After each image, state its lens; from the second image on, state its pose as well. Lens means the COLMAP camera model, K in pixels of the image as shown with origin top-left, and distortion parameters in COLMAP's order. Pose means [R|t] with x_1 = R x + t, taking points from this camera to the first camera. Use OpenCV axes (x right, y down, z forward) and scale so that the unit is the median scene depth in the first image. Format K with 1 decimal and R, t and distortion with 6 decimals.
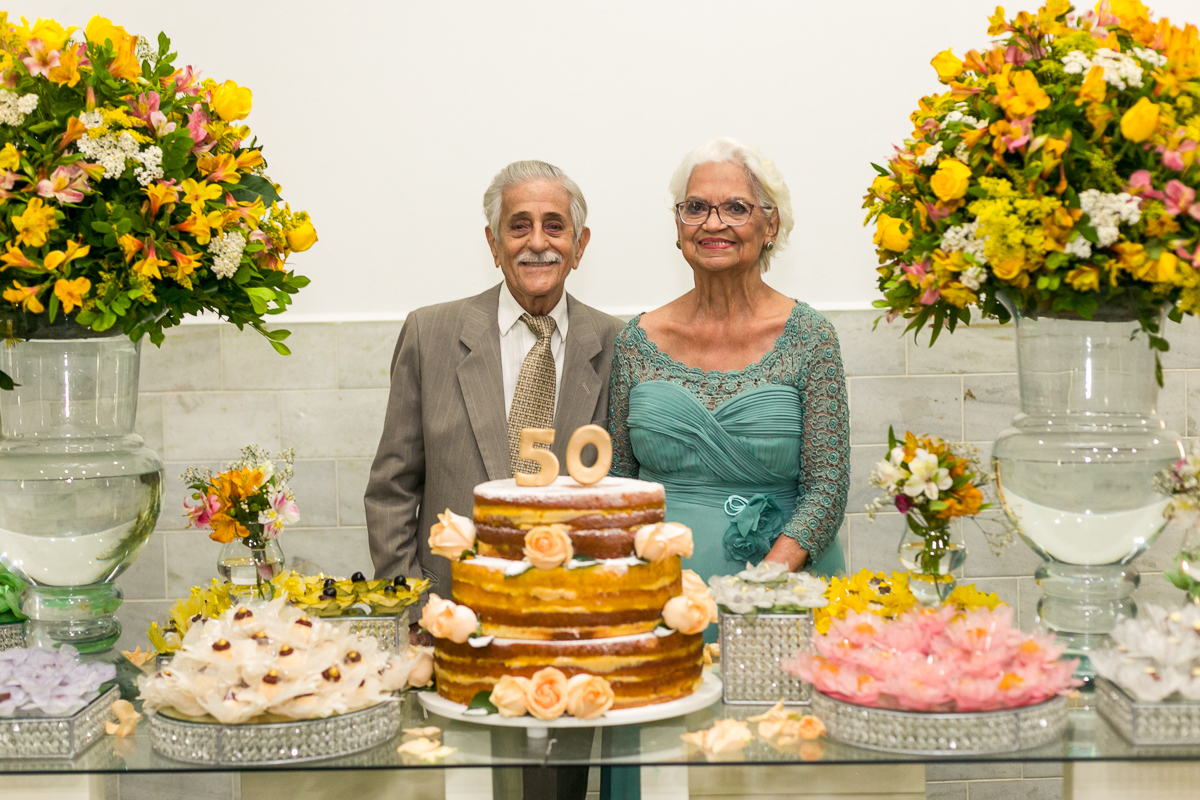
lens RADIAL K [[984.2, 0, 600.0], [0, 984.2, 400.0], [0, 0, 1]] dist [-0.159767, -0.001525]
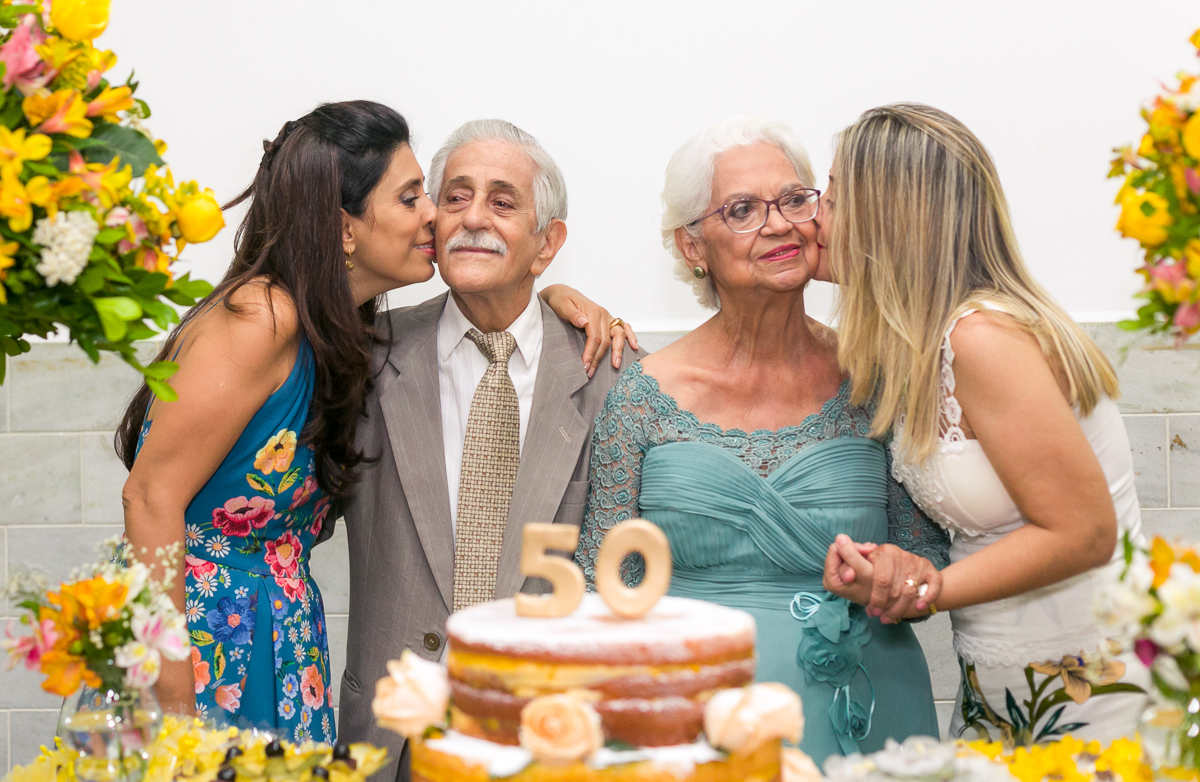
lens RADIAL K [[1358.1, 0, 600.0], [0, 1358.1, 391.0], [0, 0, 1]] dist [-0.149314, 0.005002]
pose [[0.998945, 0.000120, -0.045919, 0.007337], [-0.002120, 0.999051, -0.043505, -0.018276], [0.045870, 0.043556, 0.997997, 0.140358]]
